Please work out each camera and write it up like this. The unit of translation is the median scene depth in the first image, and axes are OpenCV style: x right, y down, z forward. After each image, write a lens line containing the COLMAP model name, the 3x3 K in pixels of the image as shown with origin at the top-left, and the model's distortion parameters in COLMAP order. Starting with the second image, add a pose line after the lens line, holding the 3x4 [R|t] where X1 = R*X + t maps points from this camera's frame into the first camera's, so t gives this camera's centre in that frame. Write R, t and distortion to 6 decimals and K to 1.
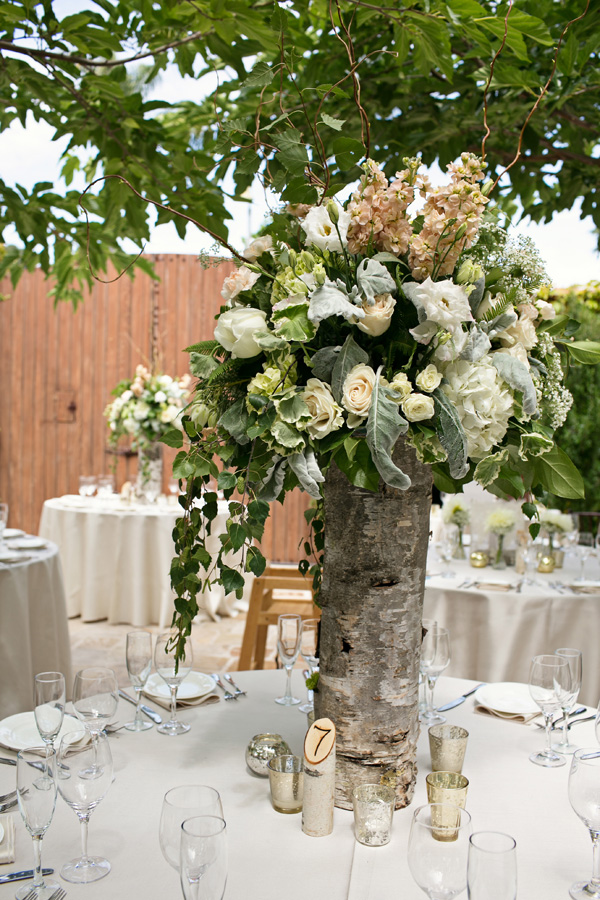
lens RADIAL K [[884.1, 0, 296.5], [0, 884.1, 449.6], [0, 0, 1]] dist [-0.059048, 0.000000]
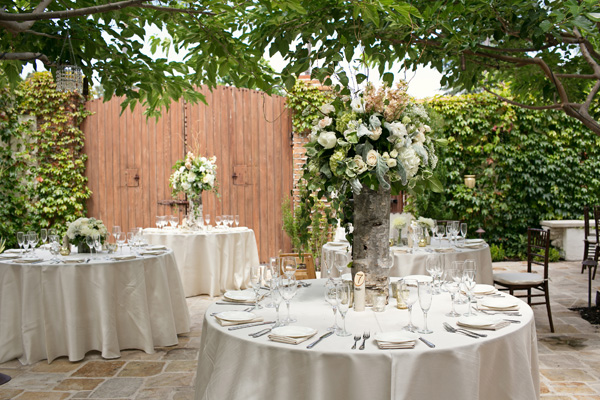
lens RADIAL K [[589.4, 0, 302.7], [0, 589.4, 199.1], [0, 0, 1]] dist [-0.059048, 0.000000]
pose [[0.994431, -0.040810, 0.097171, -0.325197], [0.041421, 0.999133, -0.004279, 0.065289], [-0.096912, 0.008280, 0.995259, -0.889676]]
